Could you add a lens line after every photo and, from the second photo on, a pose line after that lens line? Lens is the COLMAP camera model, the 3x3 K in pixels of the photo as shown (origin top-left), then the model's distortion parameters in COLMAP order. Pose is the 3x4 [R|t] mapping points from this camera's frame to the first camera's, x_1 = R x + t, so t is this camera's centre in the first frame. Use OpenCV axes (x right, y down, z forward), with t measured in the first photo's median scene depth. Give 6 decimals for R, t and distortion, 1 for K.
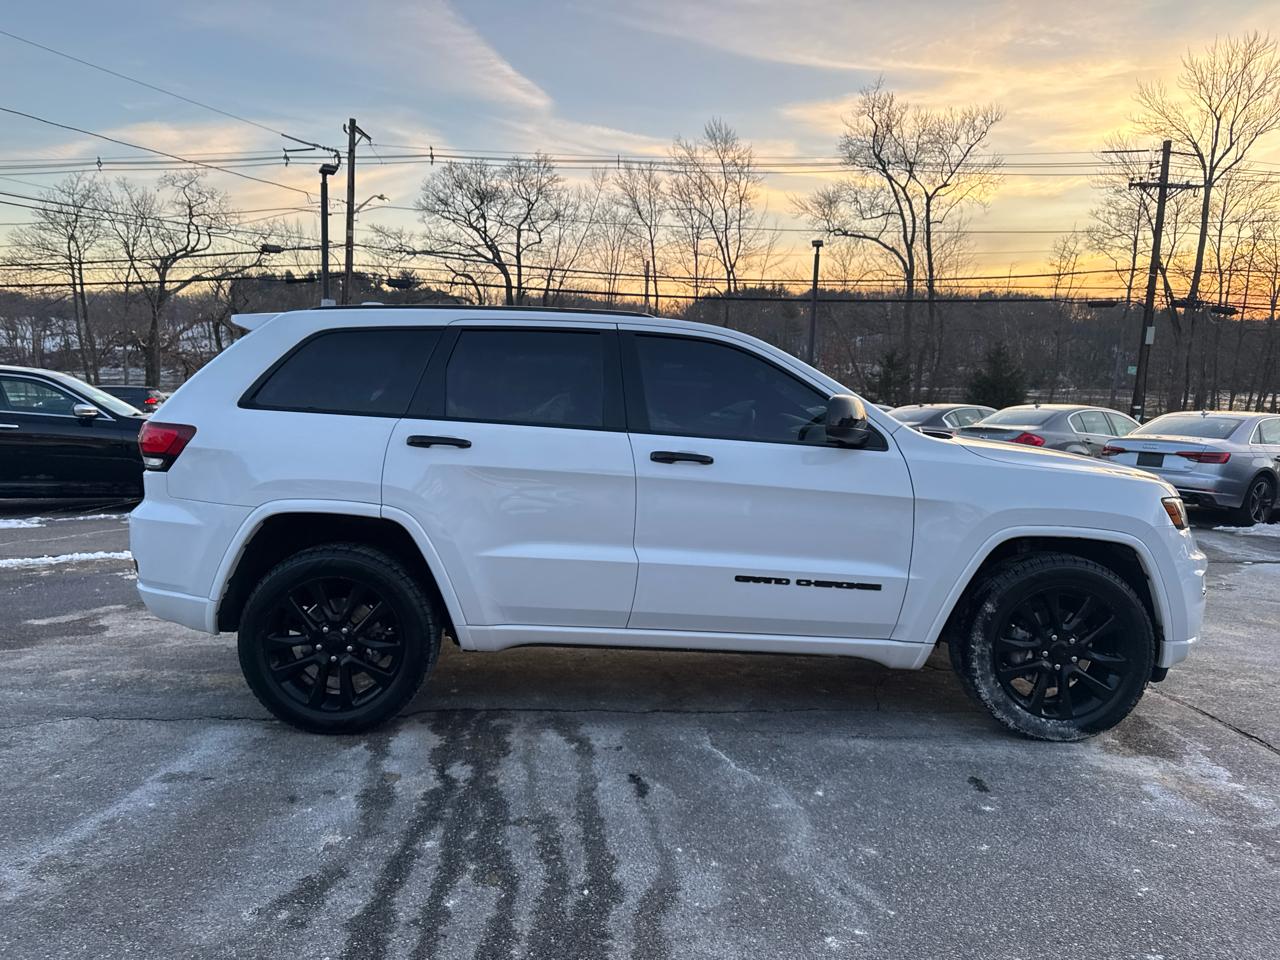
lens RADIAL K [[899.3, 0, 640.0], [0, 899.3, 480.0], [0, 0, 1]] dist [0.024887, -0.030230]
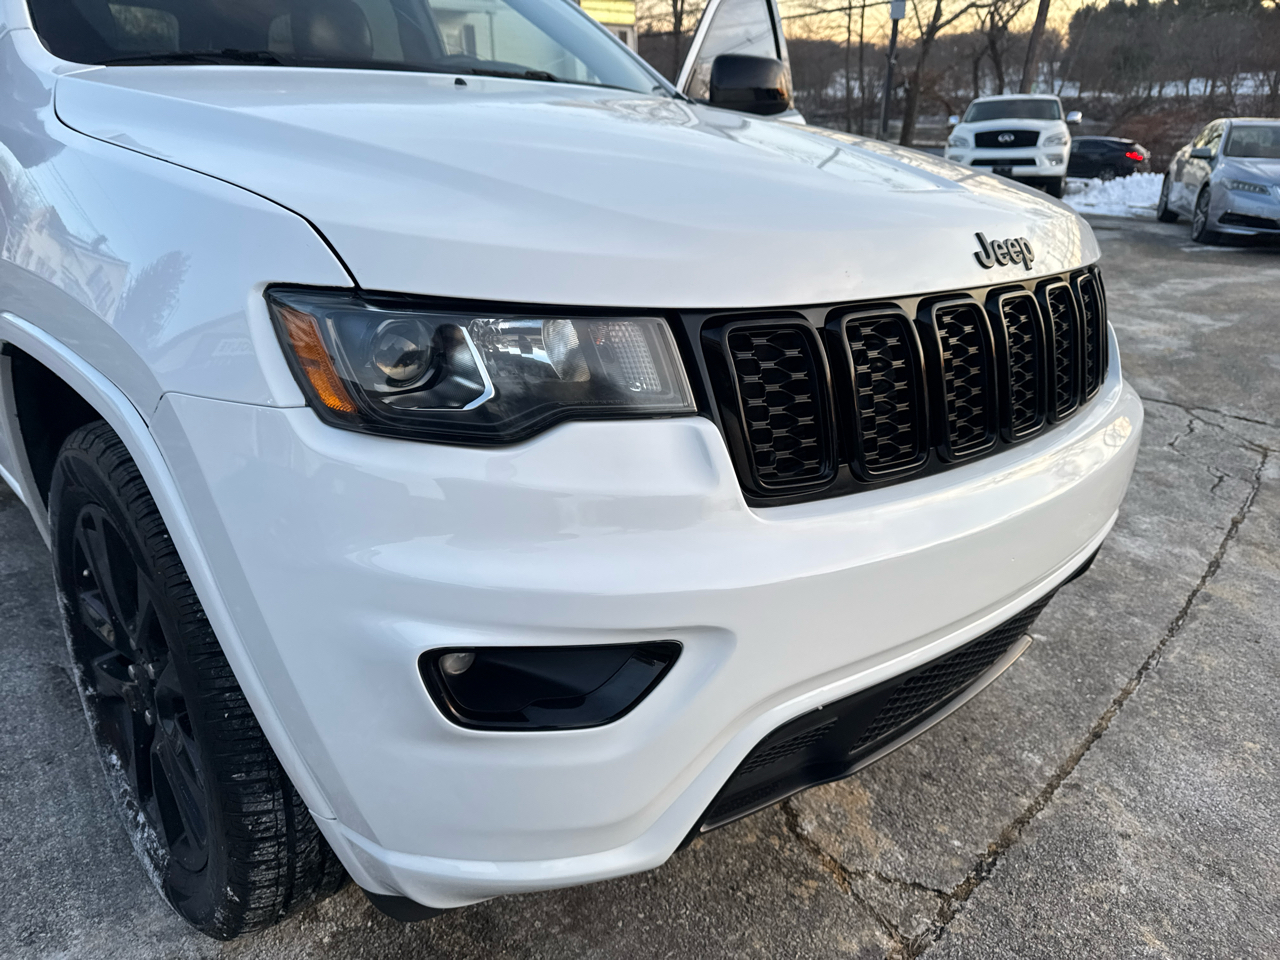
lens RADIAL K [[920.1, 0, 624.4], [0, 920.1, 482.0], [0, 0, 1]] dist [-0.004375, -0.005216]
pose [[0.668392, 0.261962, -0.696152, 0.064073], [-0.076373, 0.955152, 0.286096, -0.000578], [0.739878, -0.138057, 0.658423, 0.070280]]
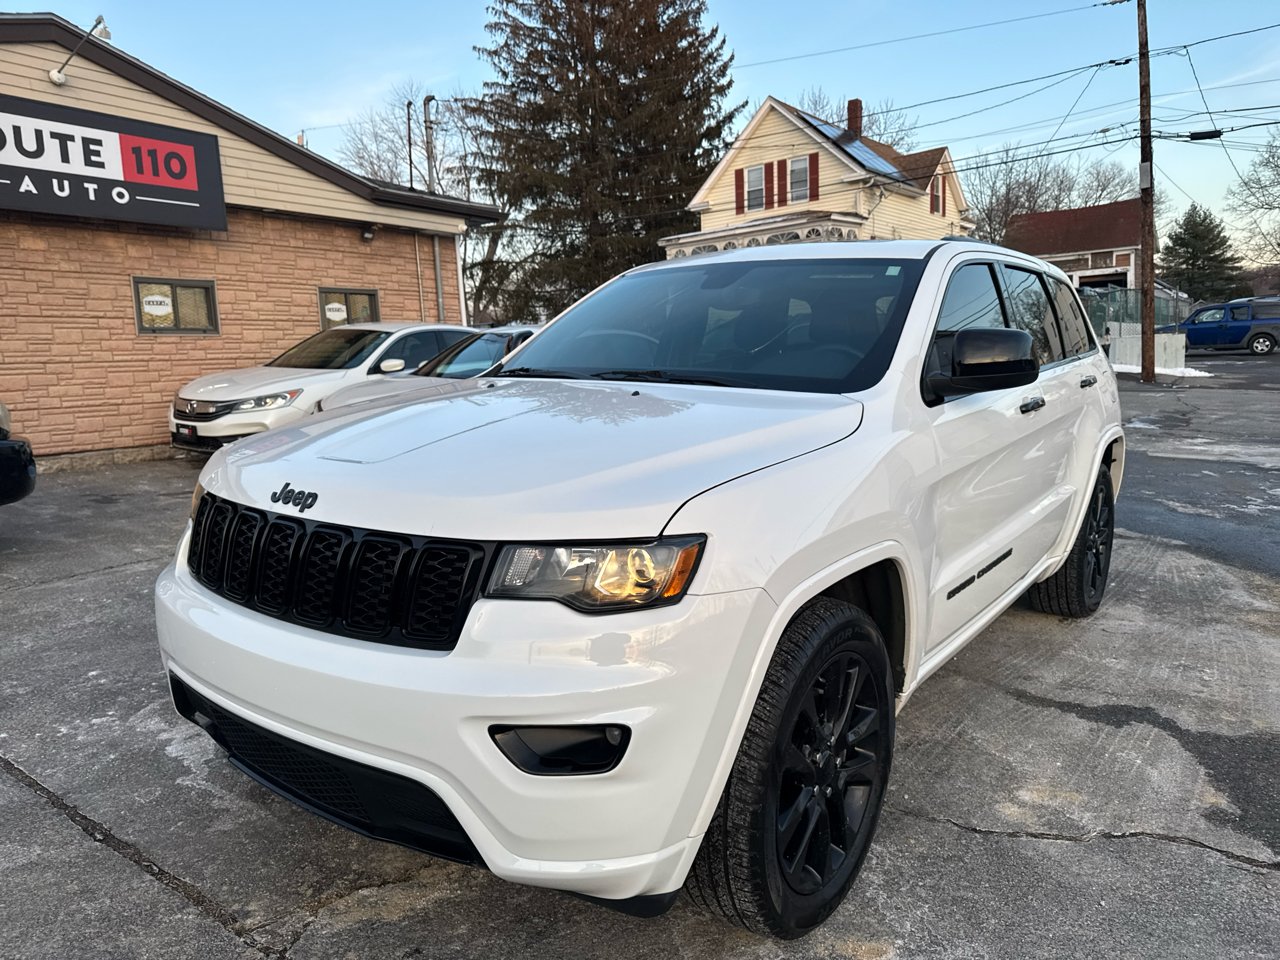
lens RADIAL K [[904.3, 0, 645.1], [0, 904.3, 478.6], [0, 0, 1]] dist [0.031374, -0.041148]
pose [[-0.620957, 0.098835, -0.777588, 0.073847], [-0.072496, 0.980525, 0.182523, -0.009768], [0.780485, 0.169711, -0.601699, 0.133558]]
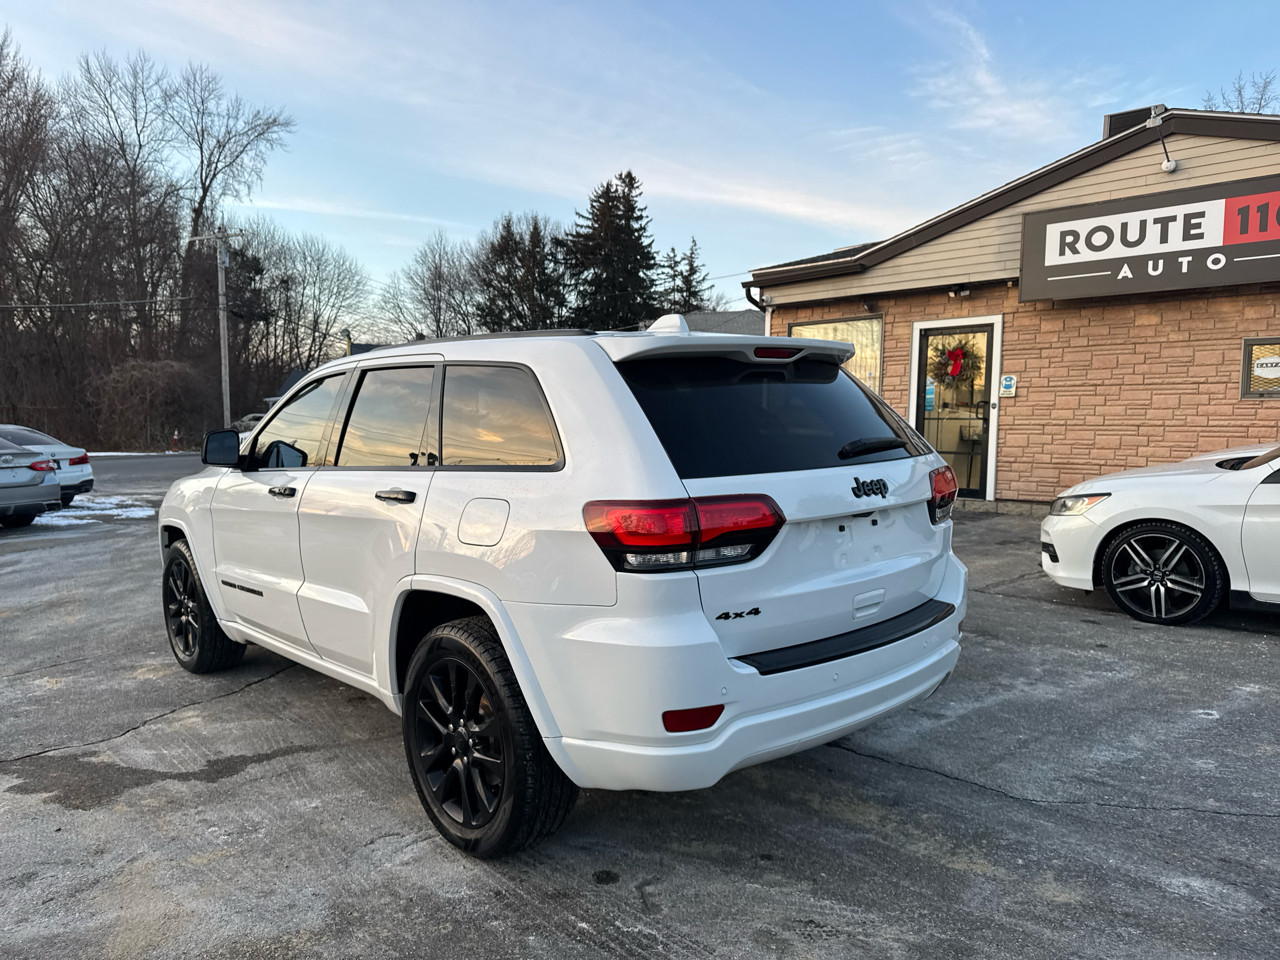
lens RADIAL K [[898.5, 0, 633.6], [0, 898.5, 478.6], [0, 0, 1]] dist [0.029410, -0.037117]
pose [[-0.654440, -0.073562, 0.752527, -0.080315], [0.061656, 0.986750, 0.150078, -0.016394], [-0.753596, 0.144615, -0.641233, 0.142820]]
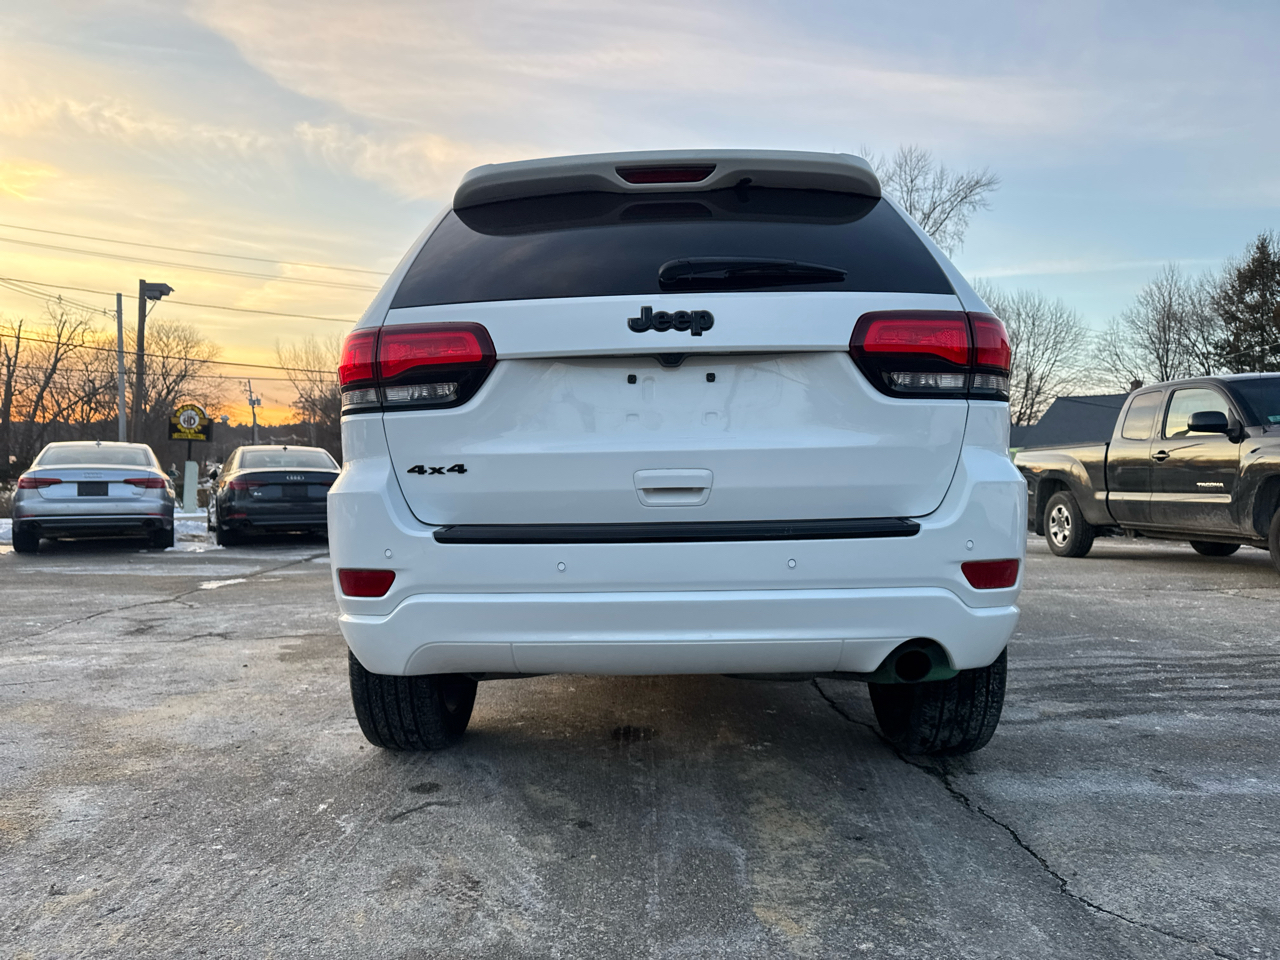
lens RADIAL K [[898.5, 0, 633.6], [0, 898.5, 478.6], [0, 0, 1]] dist [0.029410, -0.037117]
pose [[0.050181, -0.023956, 0.998453, -0.087978], [0.093845, 0.995402, 0.019166, 0.000350], [-0.994321, 0.092738, 0.052199, 0.093571]]
